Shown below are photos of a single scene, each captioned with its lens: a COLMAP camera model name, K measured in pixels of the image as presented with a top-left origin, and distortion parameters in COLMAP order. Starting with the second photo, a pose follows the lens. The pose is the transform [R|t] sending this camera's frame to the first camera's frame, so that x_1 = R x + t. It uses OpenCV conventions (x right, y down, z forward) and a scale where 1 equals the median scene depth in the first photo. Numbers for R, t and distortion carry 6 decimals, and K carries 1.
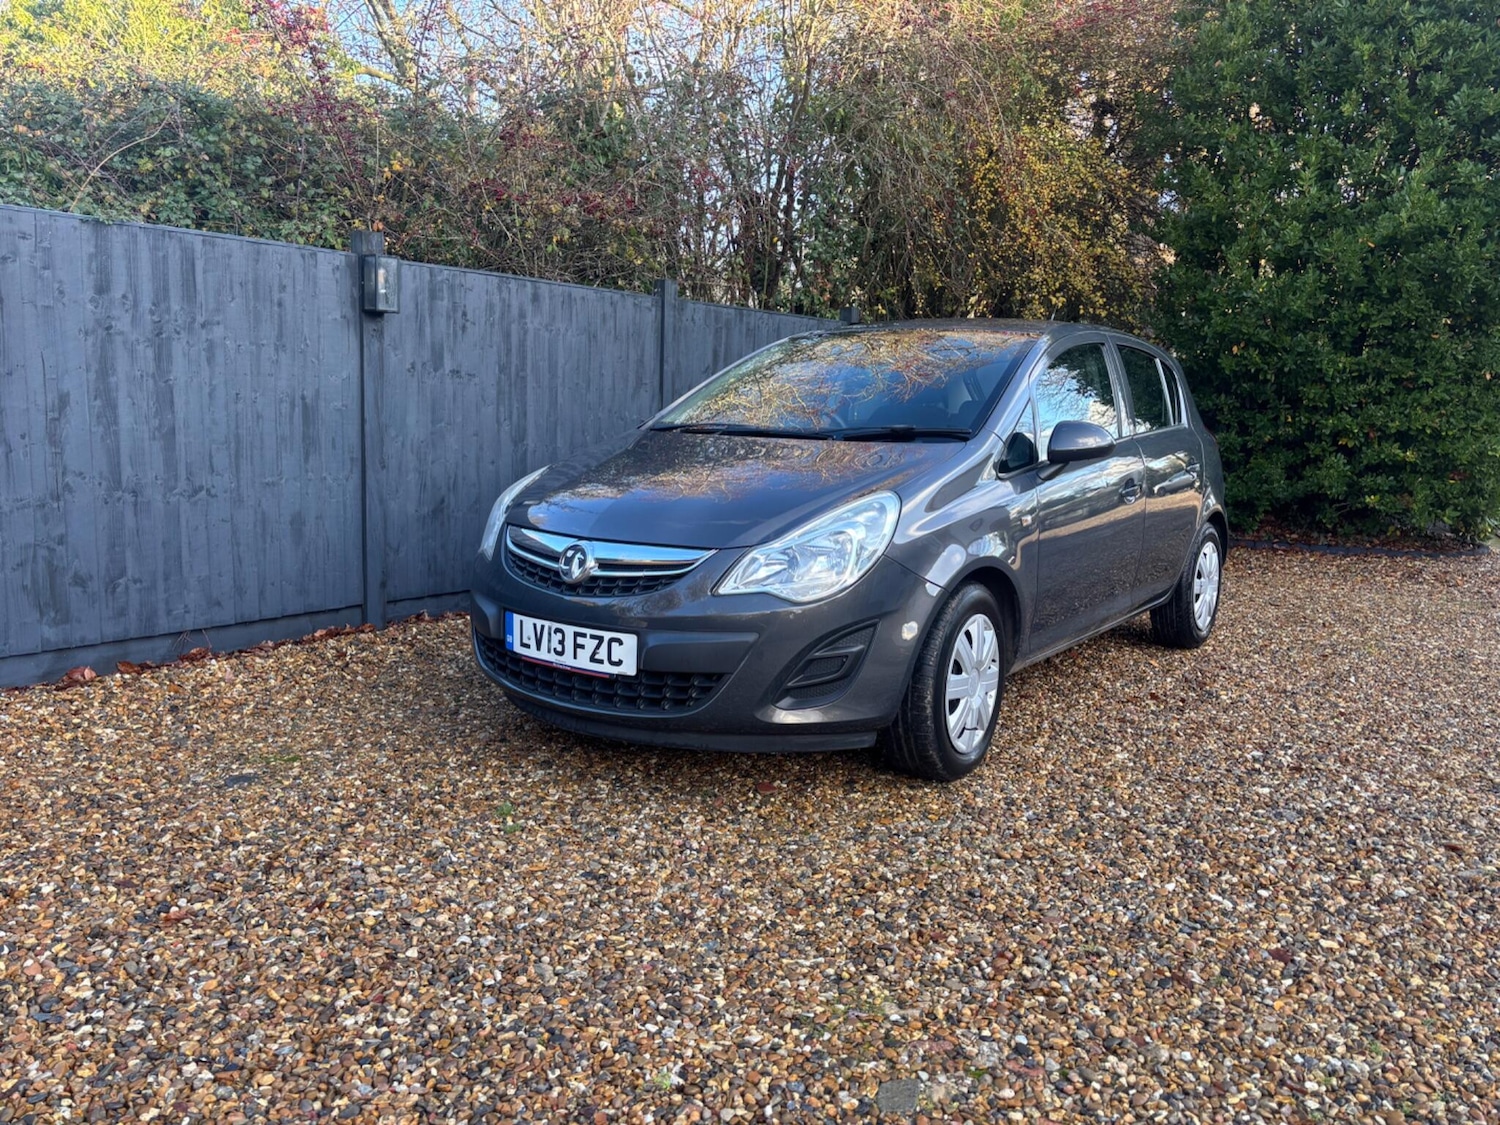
lens RADIAL K [[1142.7, 0, 754.9], [0, 1142.7, 568.9], [0, 0, 1]] dist [0.051436, -0.054117]
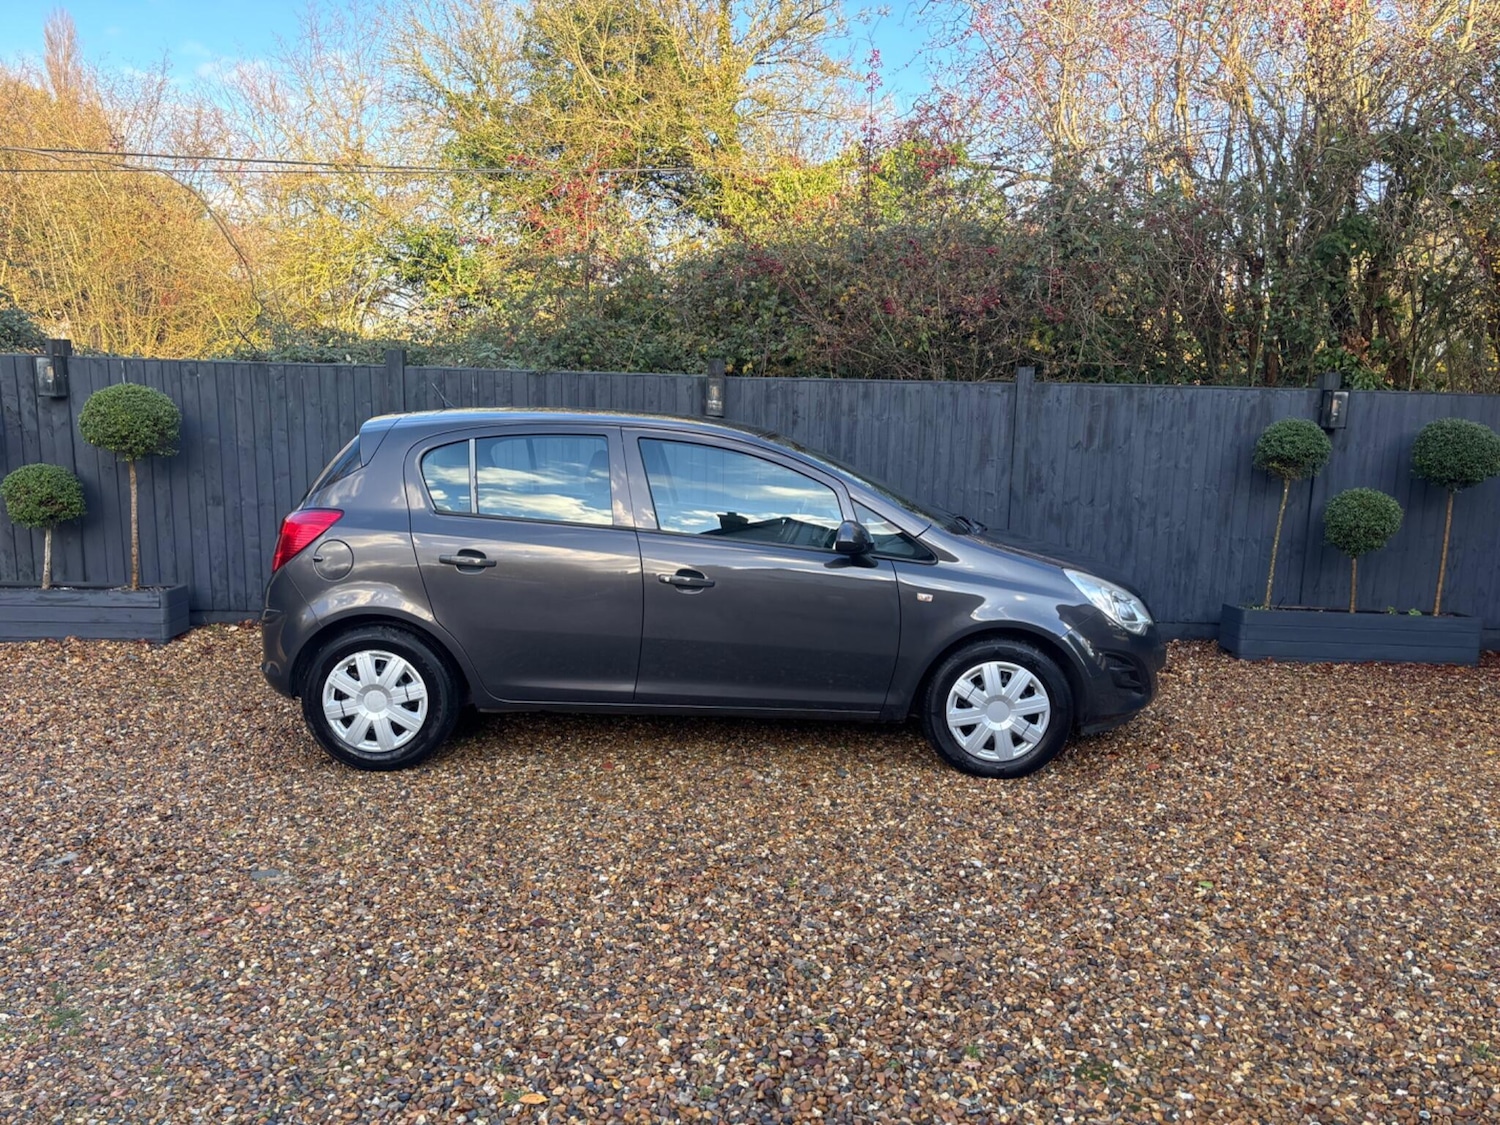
lens RADIAL K [[1142.7, 0, 747.6], [0, 1142.7, 557.6], [0, 0, 1]] dist [0.051436, -0.054117]
pose [[0.633568, 0.090908, -0.768328, 1.036925], [-0.116175, 0.992992, 0.021692, -0.104170], [0.764915, 0.075517, 0.639689, 0.166305]]
